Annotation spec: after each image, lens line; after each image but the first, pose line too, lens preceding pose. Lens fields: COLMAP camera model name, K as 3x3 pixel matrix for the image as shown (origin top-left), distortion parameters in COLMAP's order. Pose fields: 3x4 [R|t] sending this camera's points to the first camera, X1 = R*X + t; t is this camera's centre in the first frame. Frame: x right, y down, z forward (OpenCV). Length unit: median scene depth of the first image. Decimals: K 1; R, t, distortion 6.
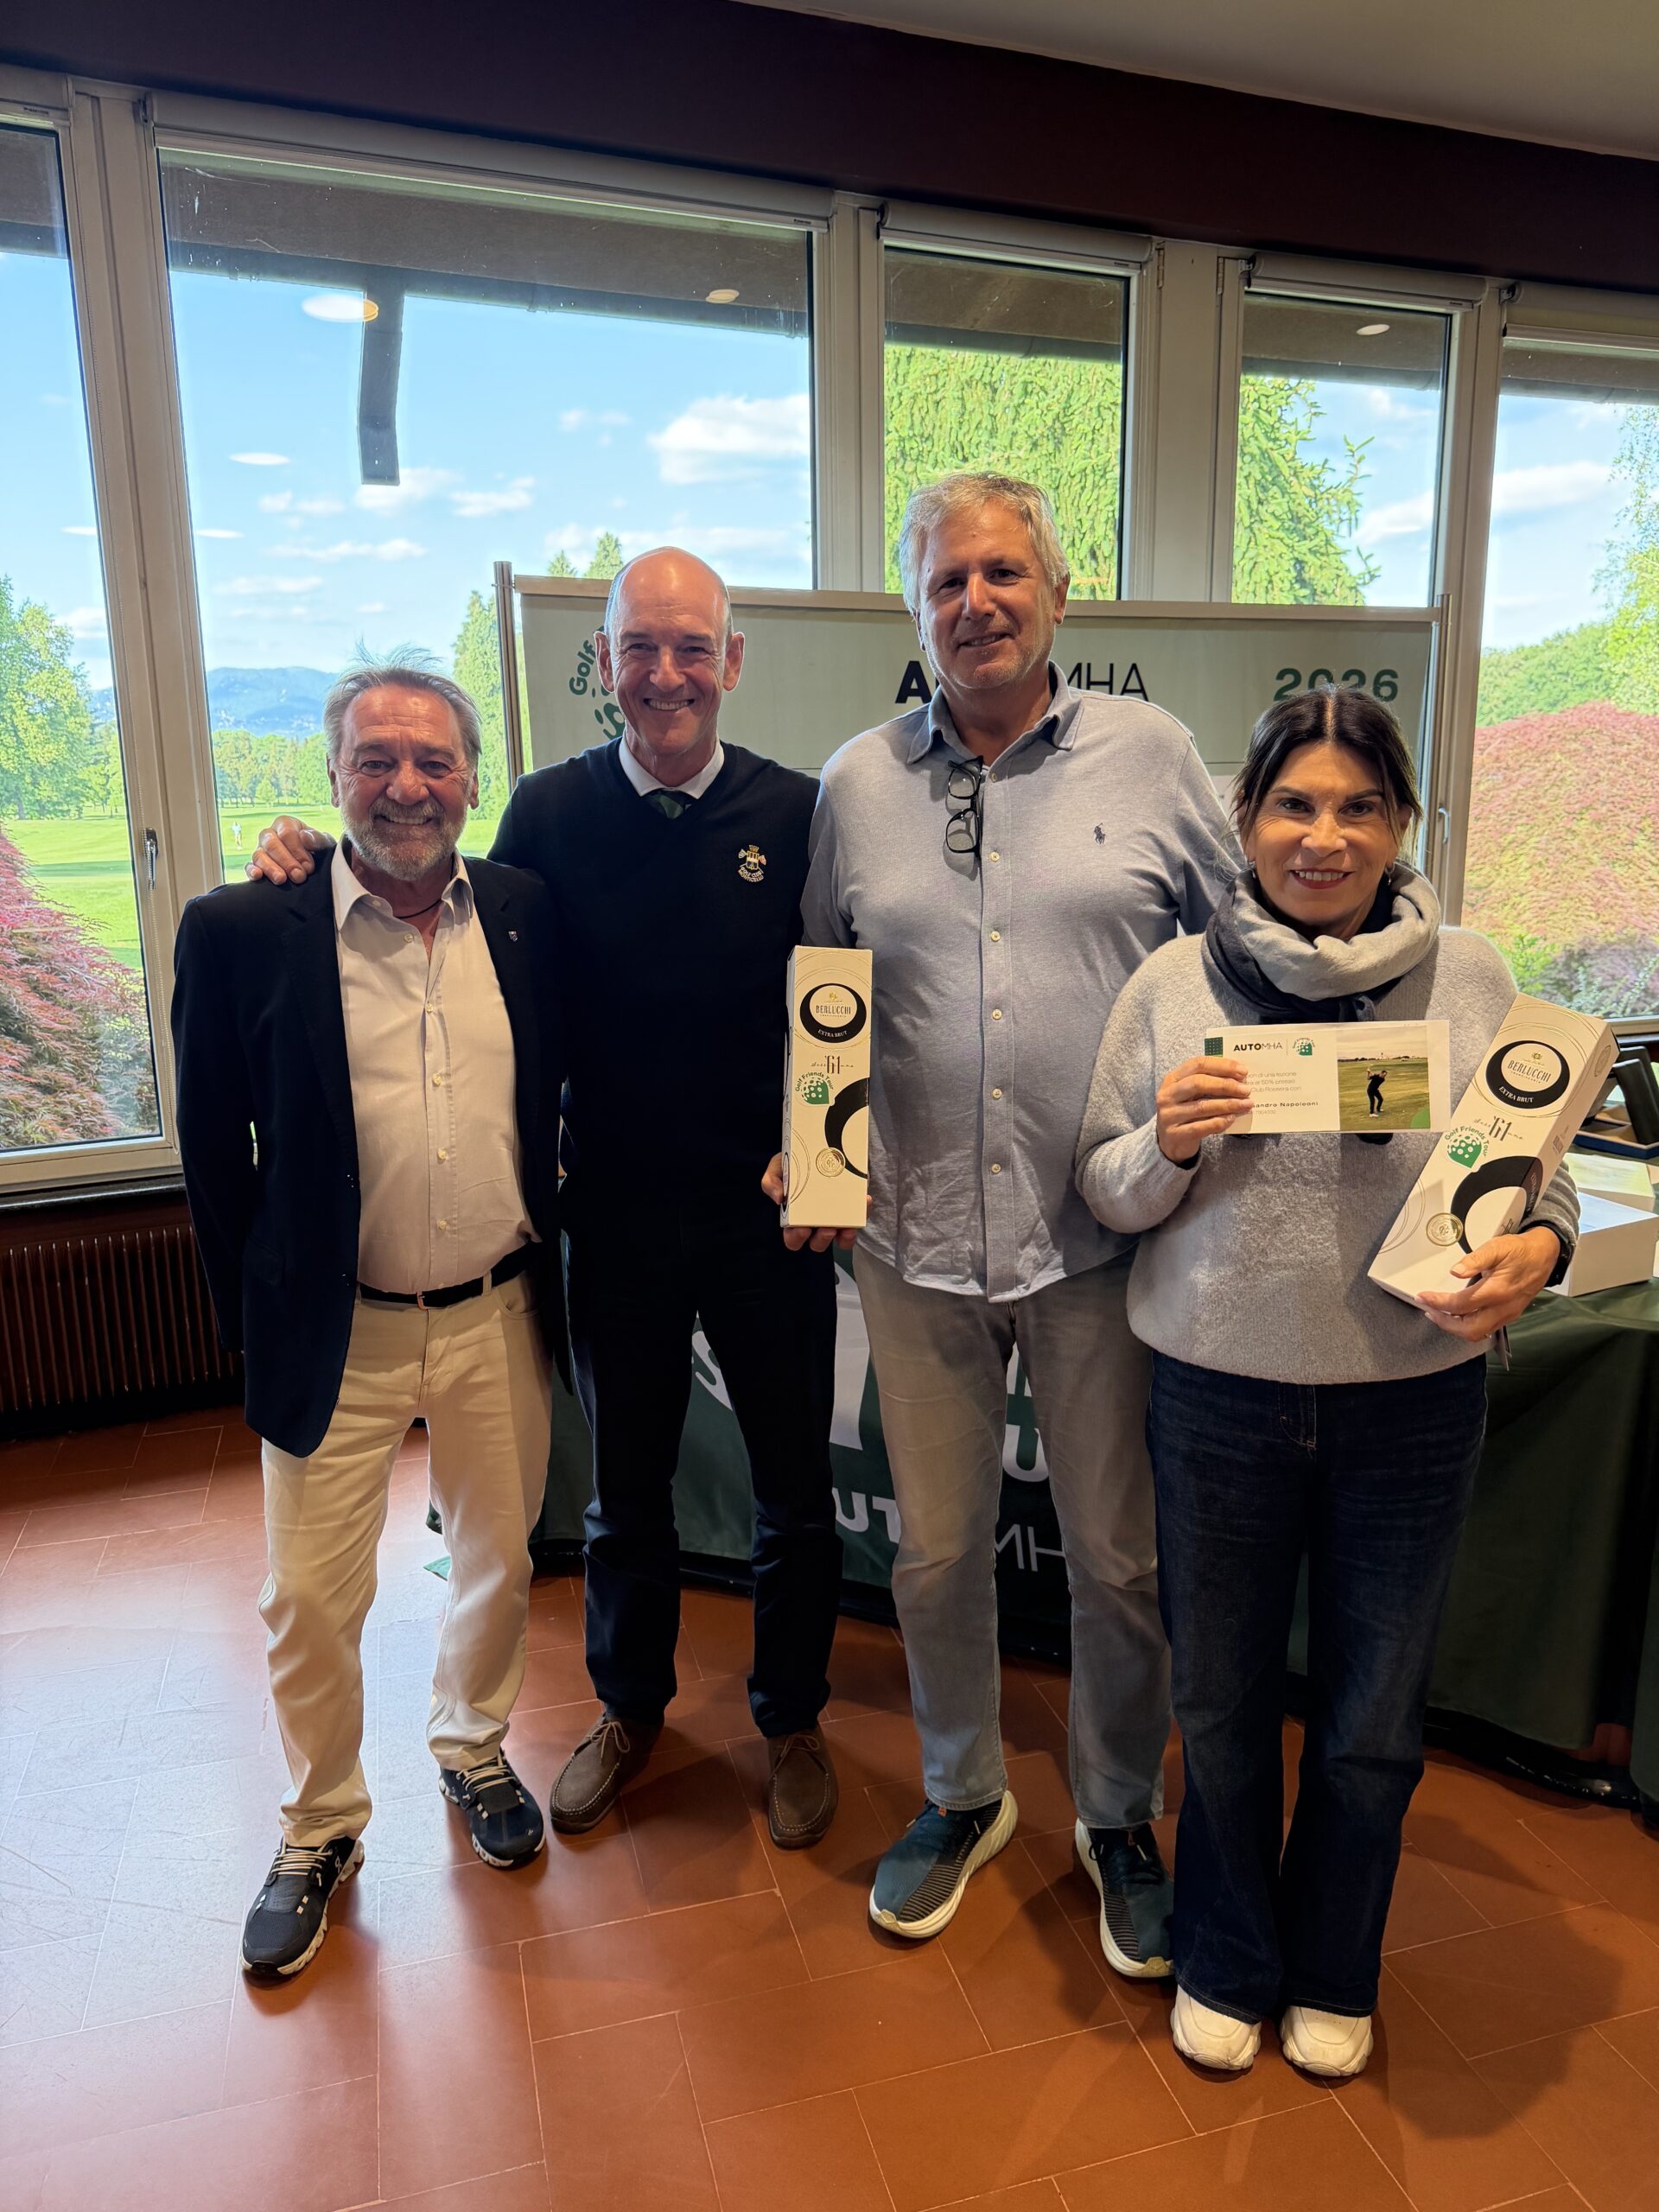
lens RADIAL K [[1582.5, 0, 839.5], [0, 1582.5, 1110.9], [0, 0, 1]] dist [0.004370, -0.011408]
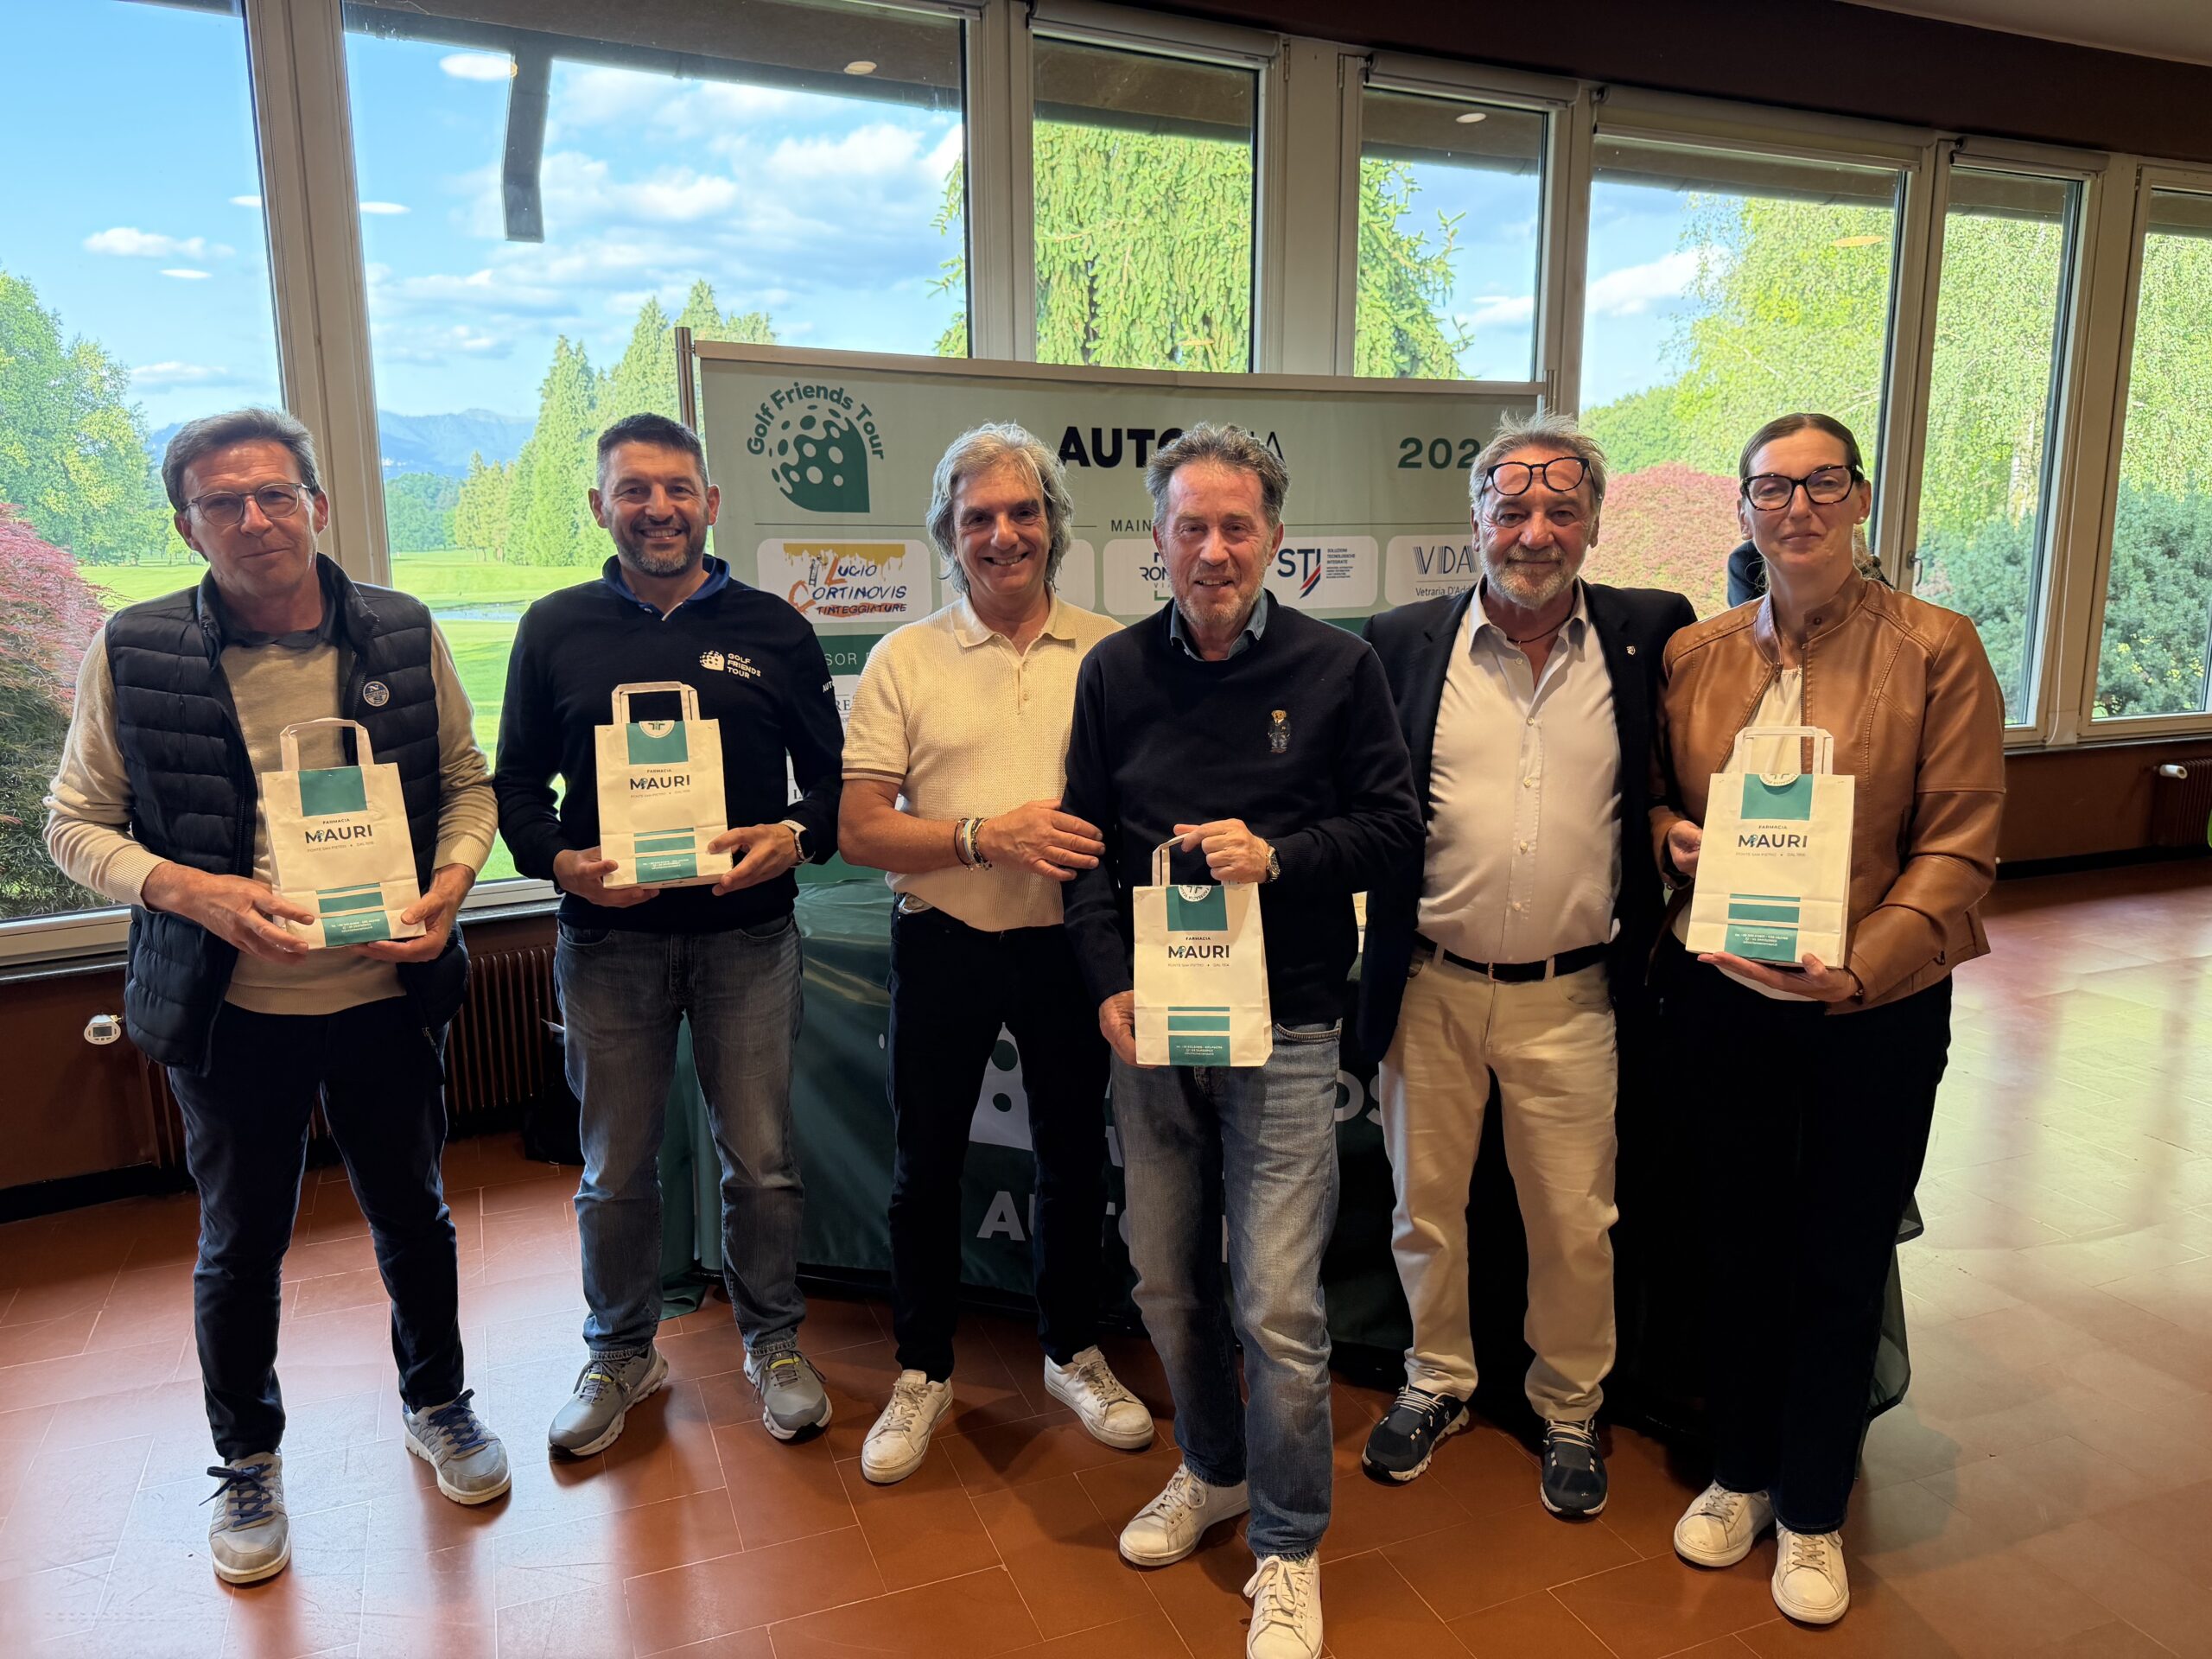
lens RADIAL K [[1571.0, 0, 1100.4], [0, 1571.0, 827.1], [0, 0, 1]] dist [0.073773, -0.115729]
pose [[0.994918, -0.012089, 0.099961, -0.030493], [0.014186, 0.999693, -0.020293, 0.004518], [-0.099685, 0.021608, 0.994784, -0.038924]]
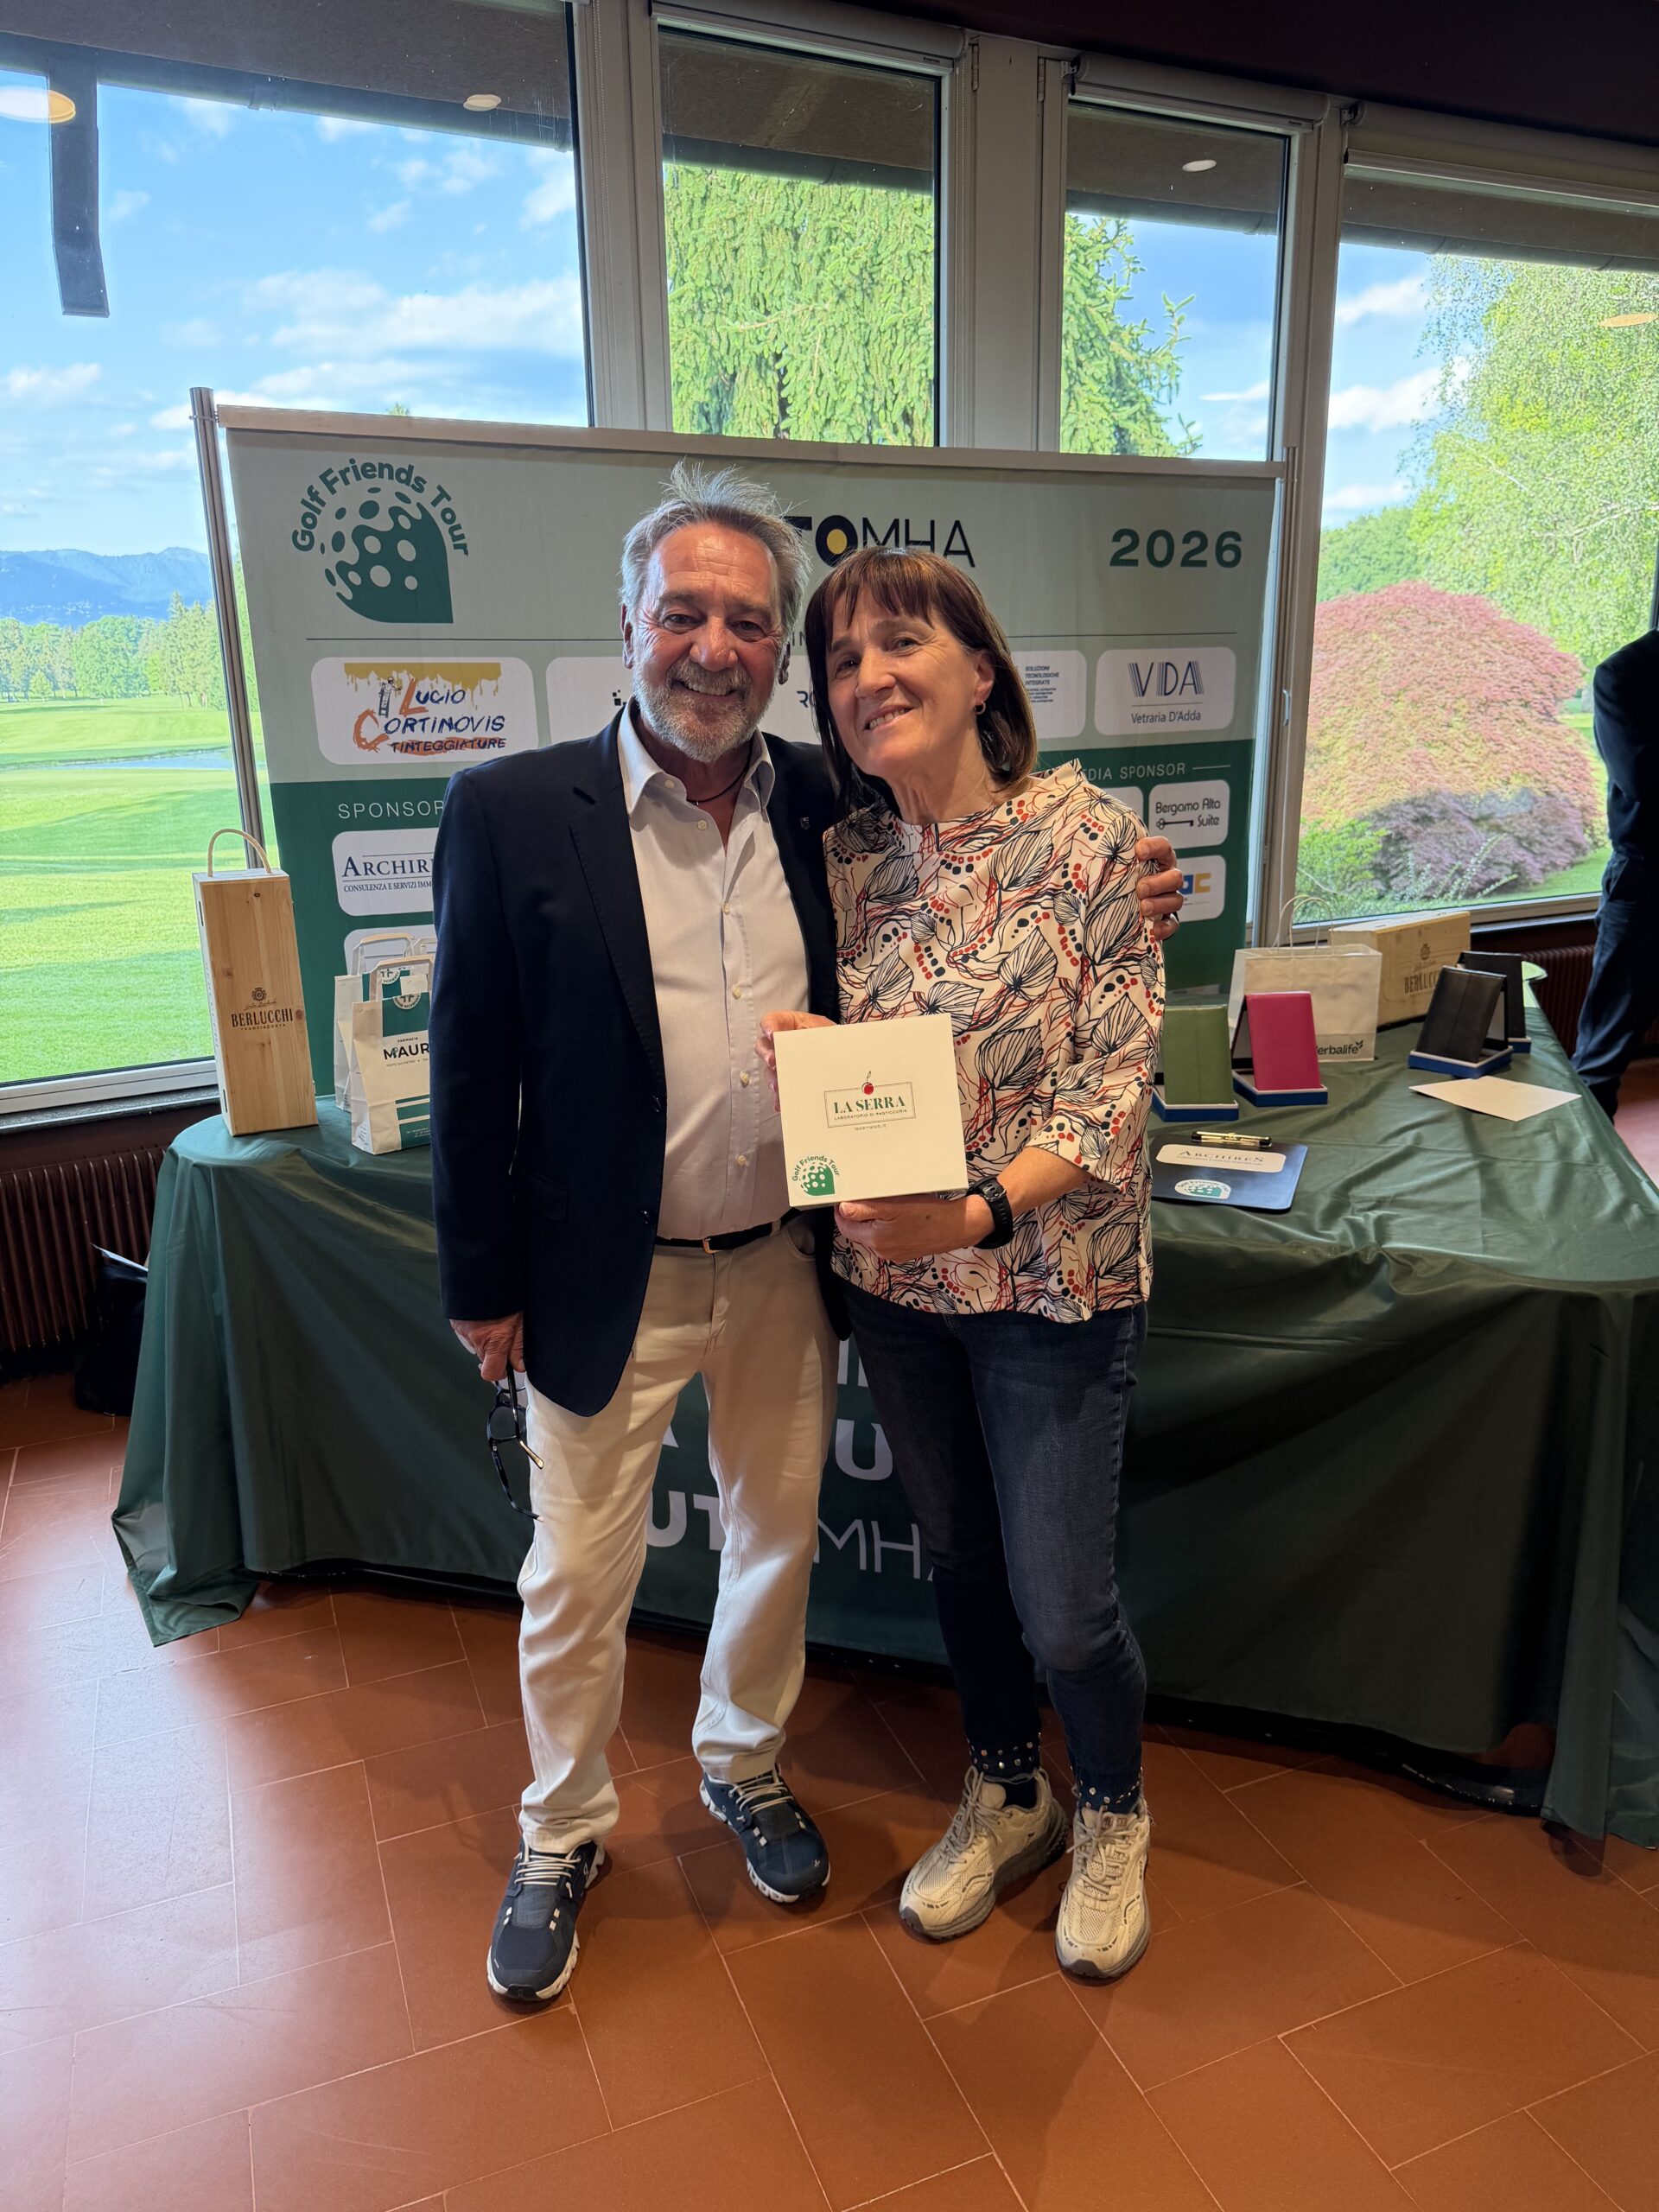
lens RADIAL K [[1582.8, 0, 829.5], [0, 1582.8, 1112.5], [0, 0, 1]] dist [0.013174, -0.025213]
pose [[0.994357, -0.034267, 0.100396, 0.011173], [0.027428, 0.997259, 0.068720, -0.011485], [-0.102475, -0.065579, 0.992572, 0.077125]]
